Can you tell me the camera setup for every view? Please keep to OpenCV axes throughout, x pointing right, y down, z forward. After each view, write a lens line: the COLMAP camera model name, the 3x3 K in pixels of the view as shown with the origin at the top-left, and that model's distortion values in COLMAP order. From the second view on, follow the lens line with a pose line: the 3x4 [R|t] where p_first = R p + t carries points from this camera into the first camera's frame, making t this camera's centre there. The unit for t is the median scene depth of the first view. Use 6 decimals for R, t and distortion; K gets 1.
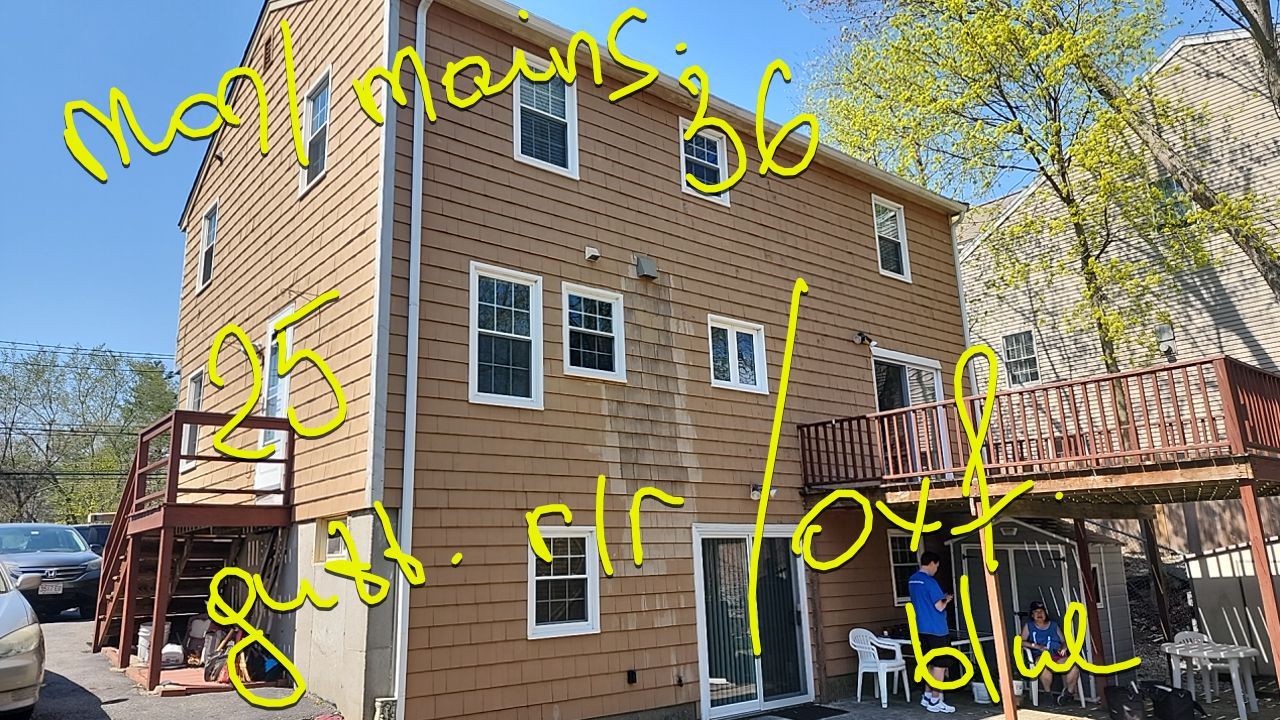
lens RADIAL K [[848.4, 0, 646.6], [0, 848.4, 354.4], [0, 0, 1]] dist [0.100026, -0.104476]
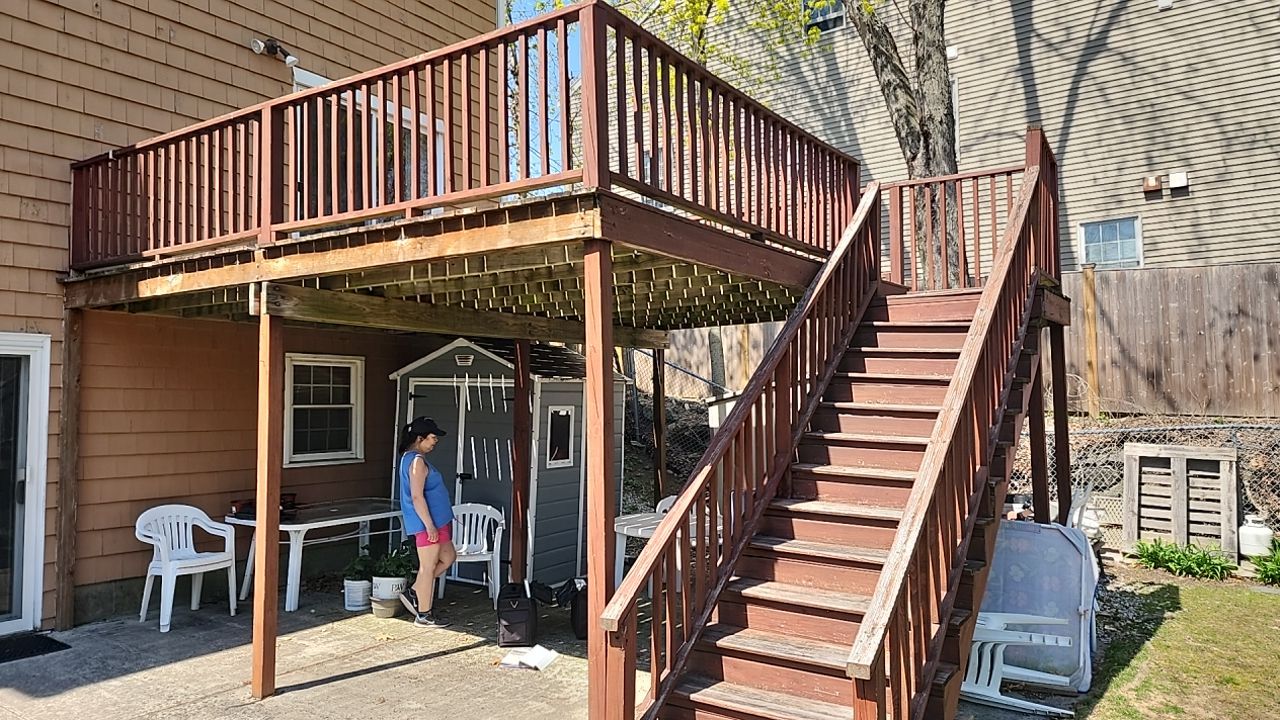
lens RADIAL K [[848.4, 0, 646.6], [0, 848.4, 354.4], [0, 0, 1]] dist [0.100026, -0.104476]
pose [[0.958897, 0.038797, 0.281090, 0.381574], [-0.086040, 0.983726, 0.157737, 0.084258], [-0.270396, -0.175438, 0.946630, 0.332046]]
